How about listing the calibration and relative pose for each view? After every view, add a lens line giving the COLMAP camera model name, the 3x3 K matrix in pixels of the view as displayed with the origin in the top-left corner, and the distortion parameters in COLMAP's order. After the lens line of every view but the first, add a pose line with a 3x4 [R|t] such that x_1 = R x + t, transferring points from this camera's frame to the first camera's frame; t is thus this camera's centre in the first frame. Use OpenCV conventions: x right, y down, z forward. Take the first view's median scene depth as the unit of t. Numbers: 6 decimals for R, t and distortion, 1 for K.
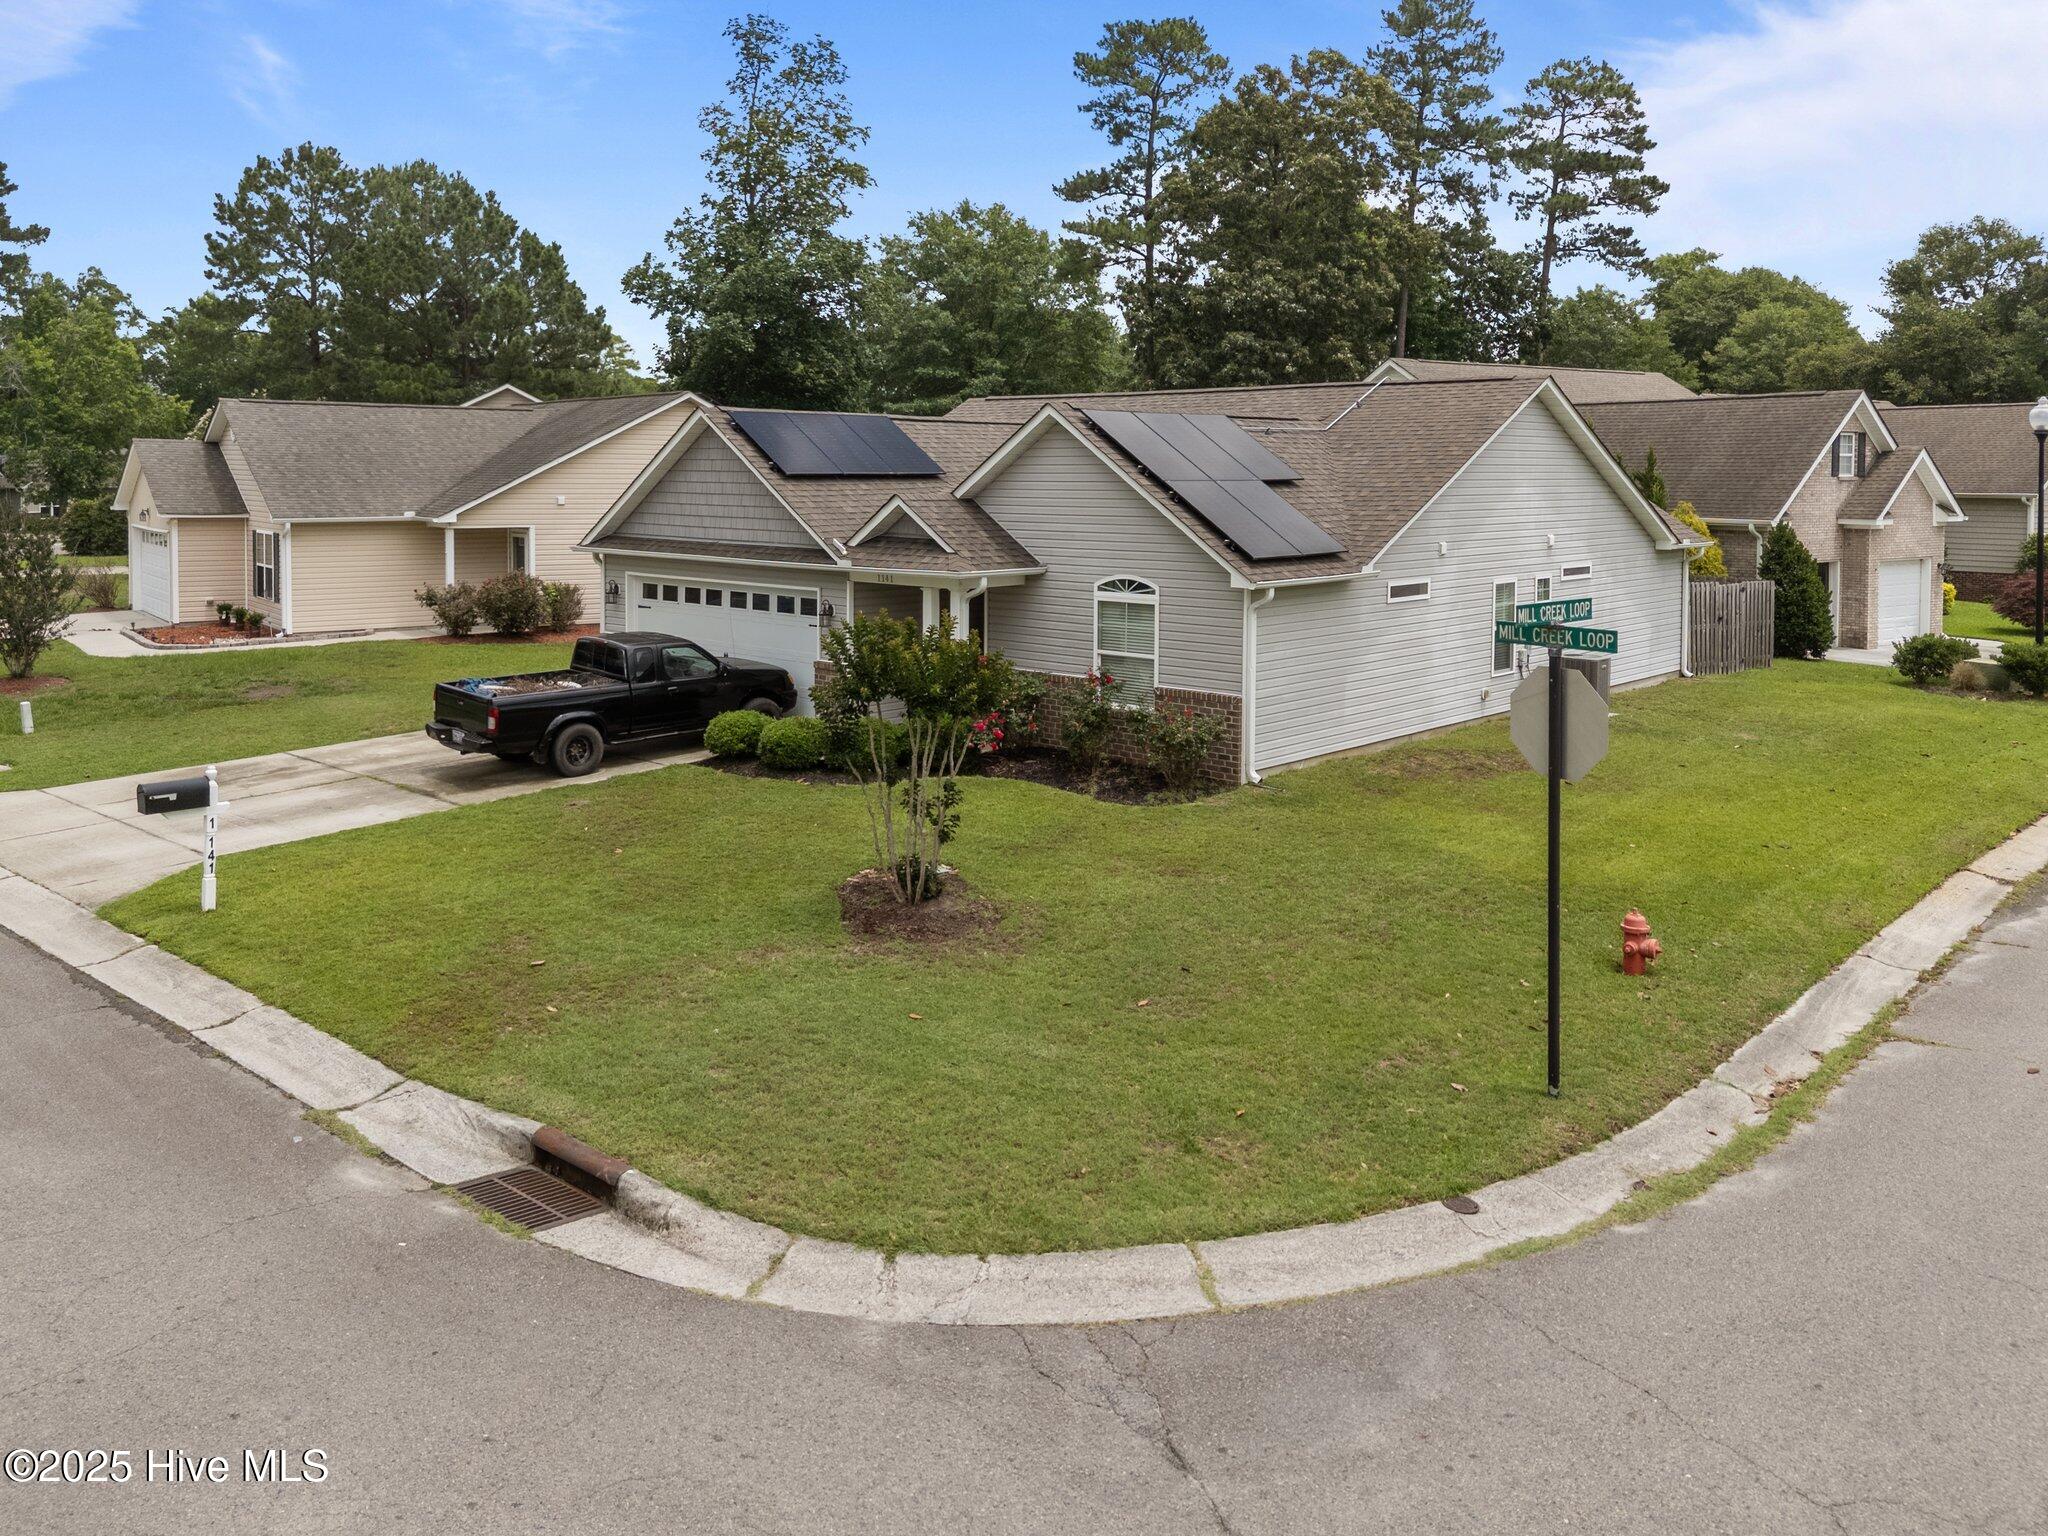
lens RADIAL K [[1610.3, 0, 1027.0], [0, 1610.3, 508.8], [0, 0, 1]] dist [0.027650, -0.007706]
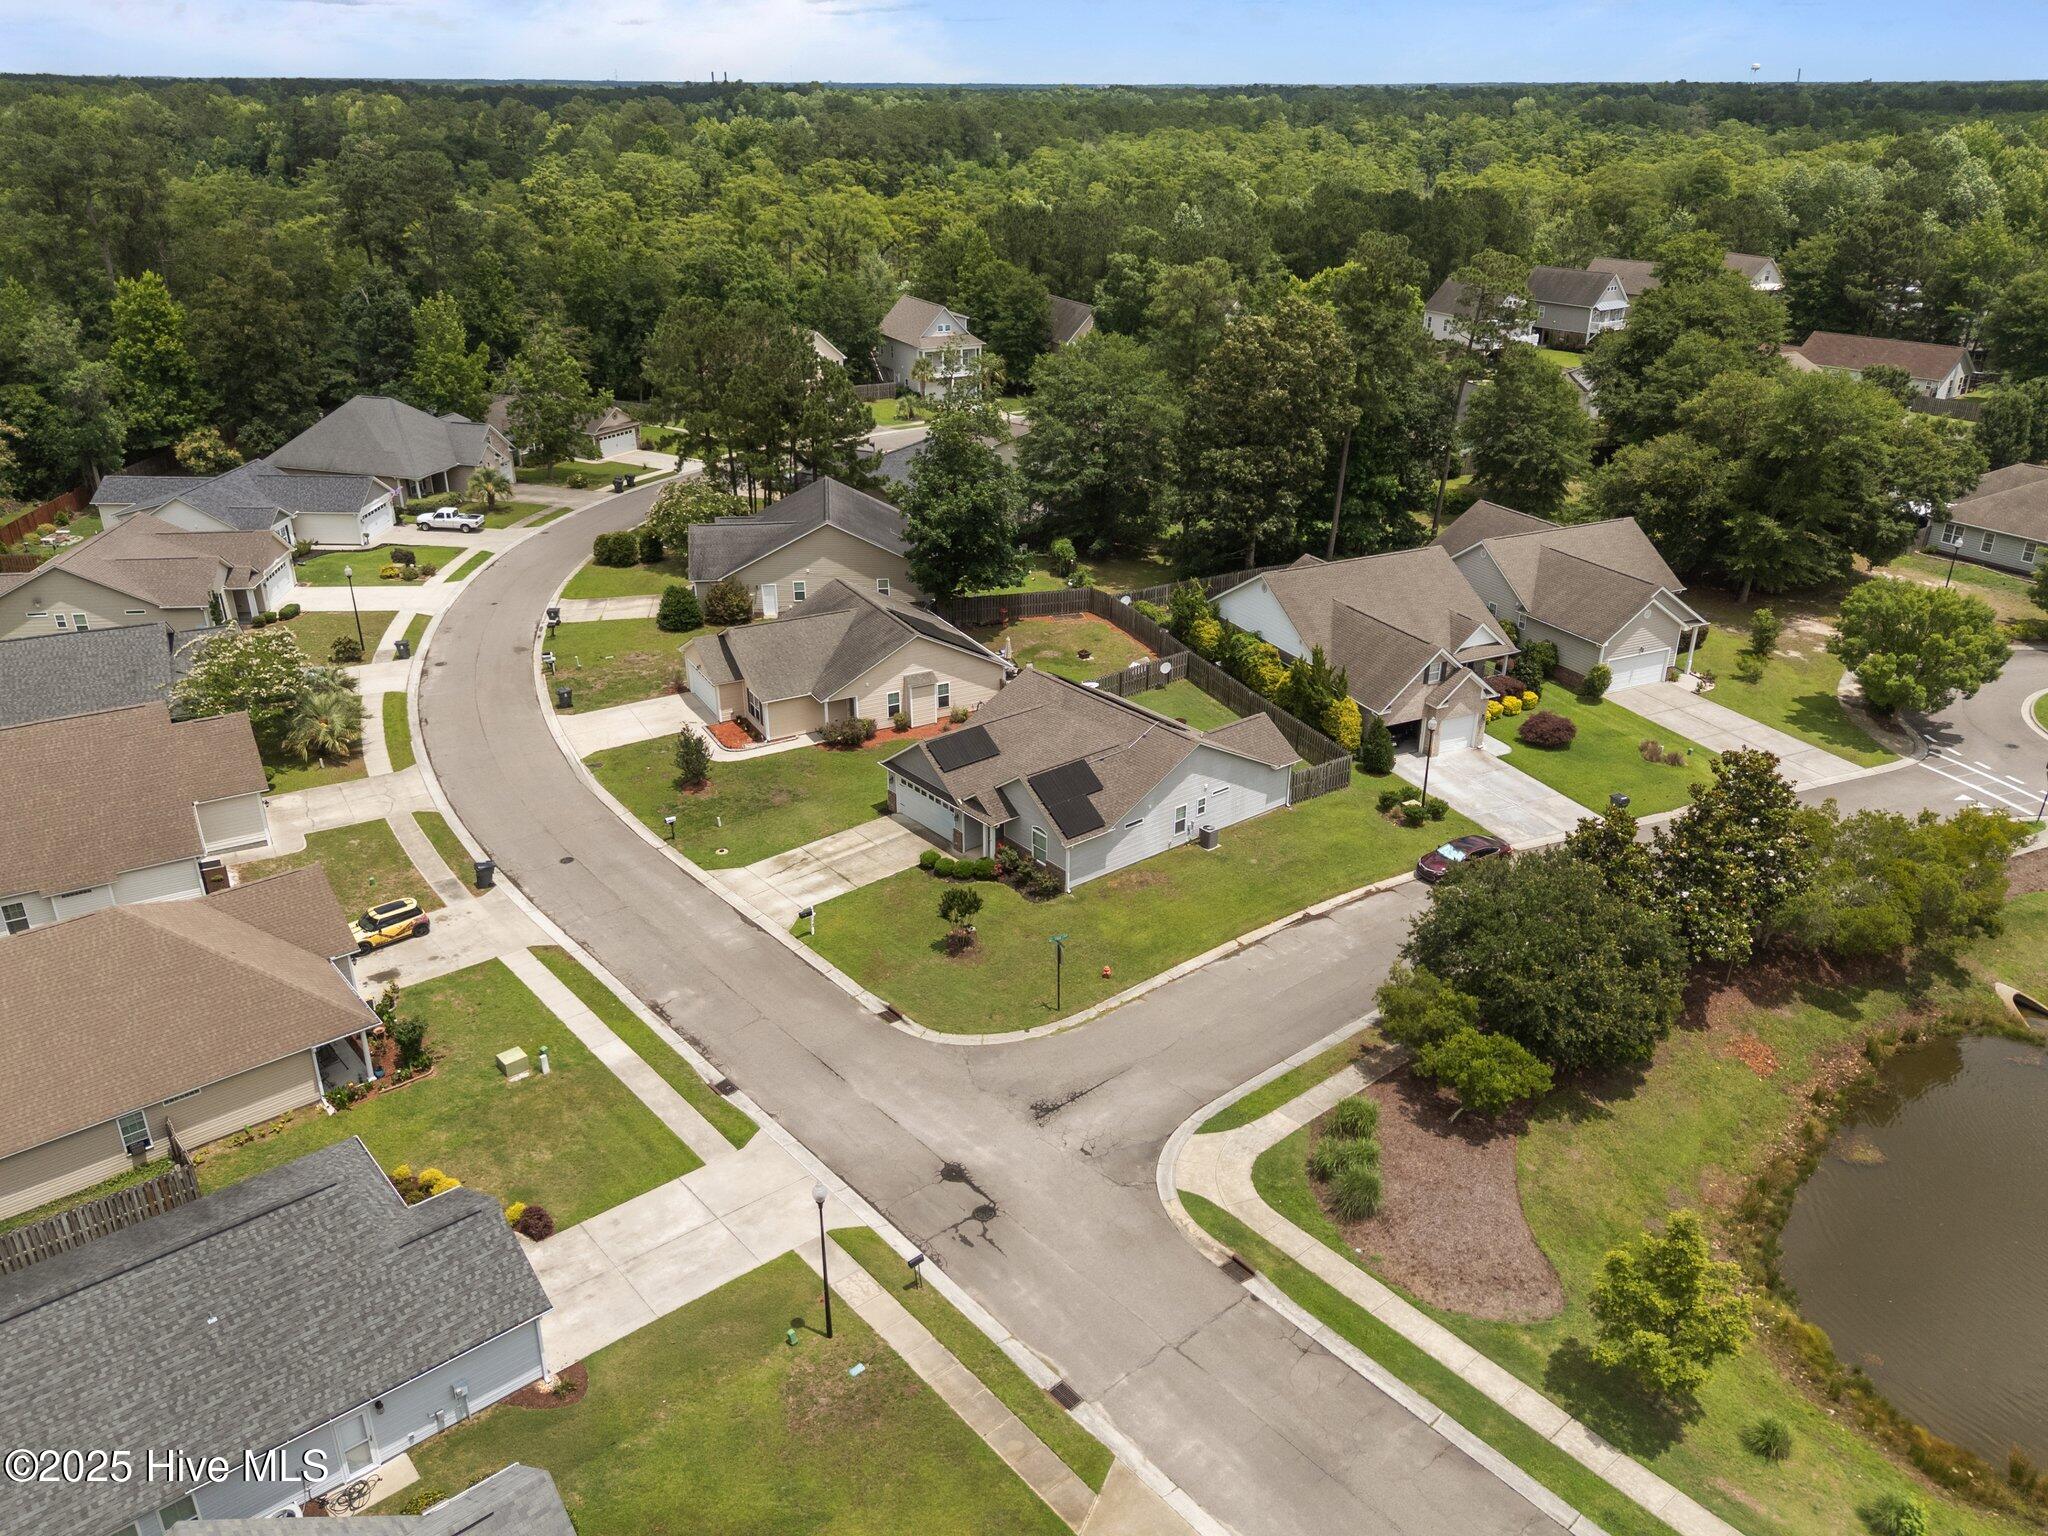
lens RADIAL K [[1531.3, 0, 1035.3], [0, 1531.3, 767.0], [0, 0, 1]] dist [0.074057, -0.086742]
pose [[0.988948, 0.059085, -0.135979, 0.455370], [-0.002602, 0.923934, 0.382542, -1.236211], [0.148238, -0.377961, 0.913877, -1.799278]]
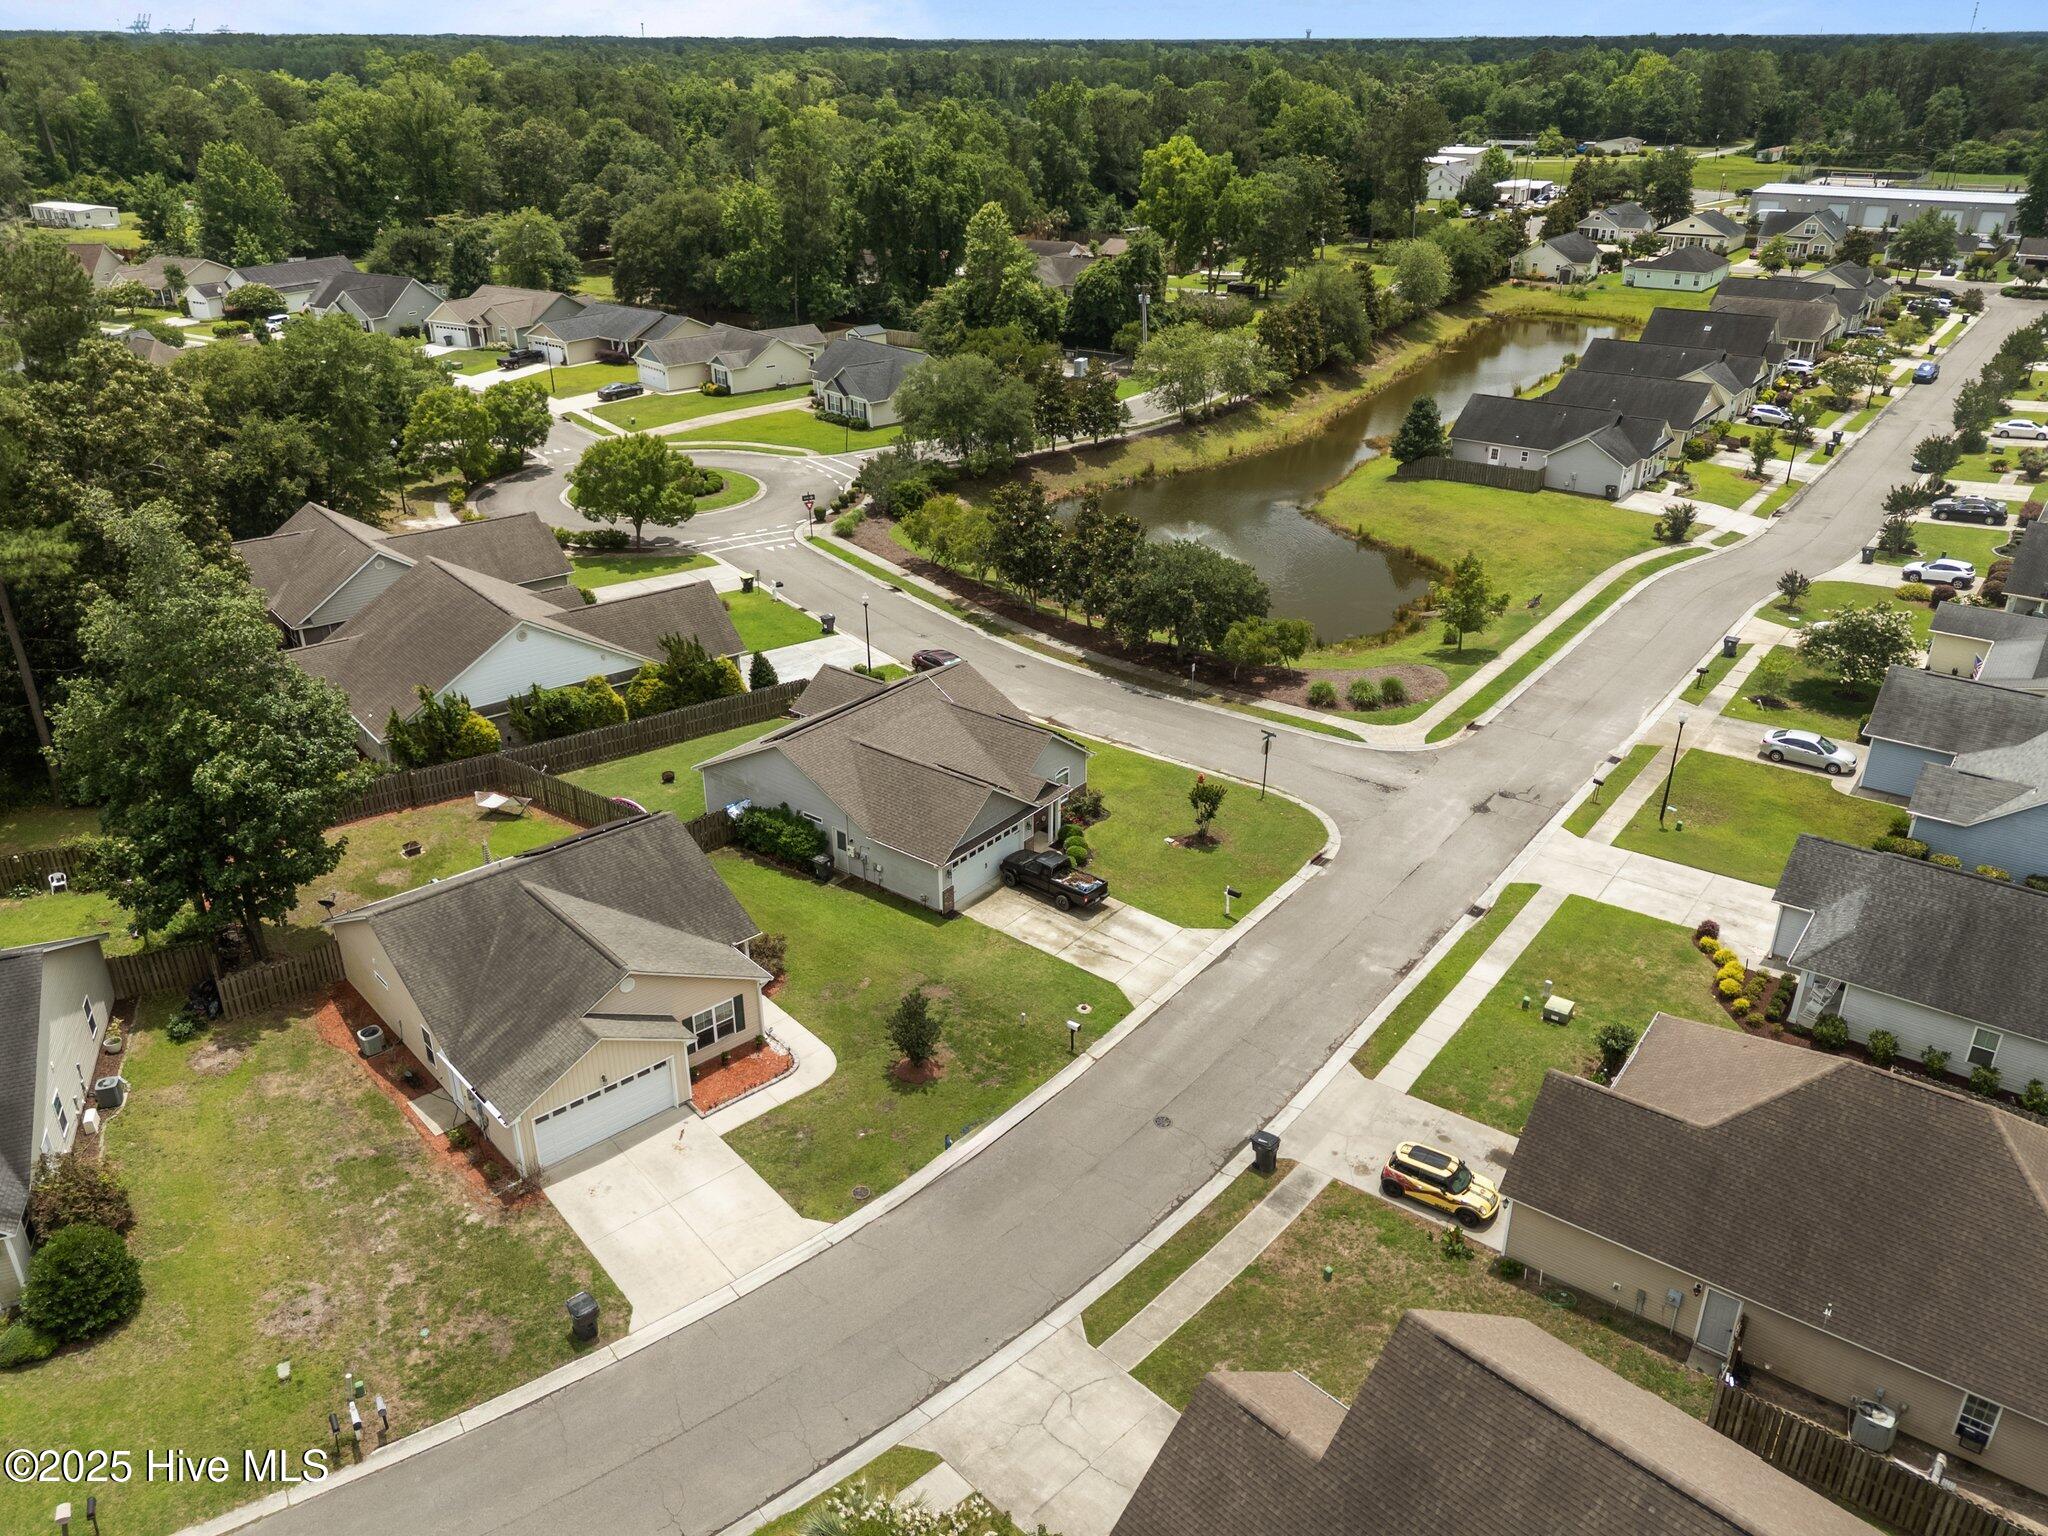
lens RADIAL K [[1486.5, 0, 1033.2], [0, 1486.5, 765.6], [0, 0, 1]] dist [0.093800, -0.109841]
pose [[-0.086891, -0.434850, 0.896301, -2.689593], [0.019491, 0.898790, 0.437947, -1.316146], [-0.996027, 0.055523, -0.069621, 1.209990]]
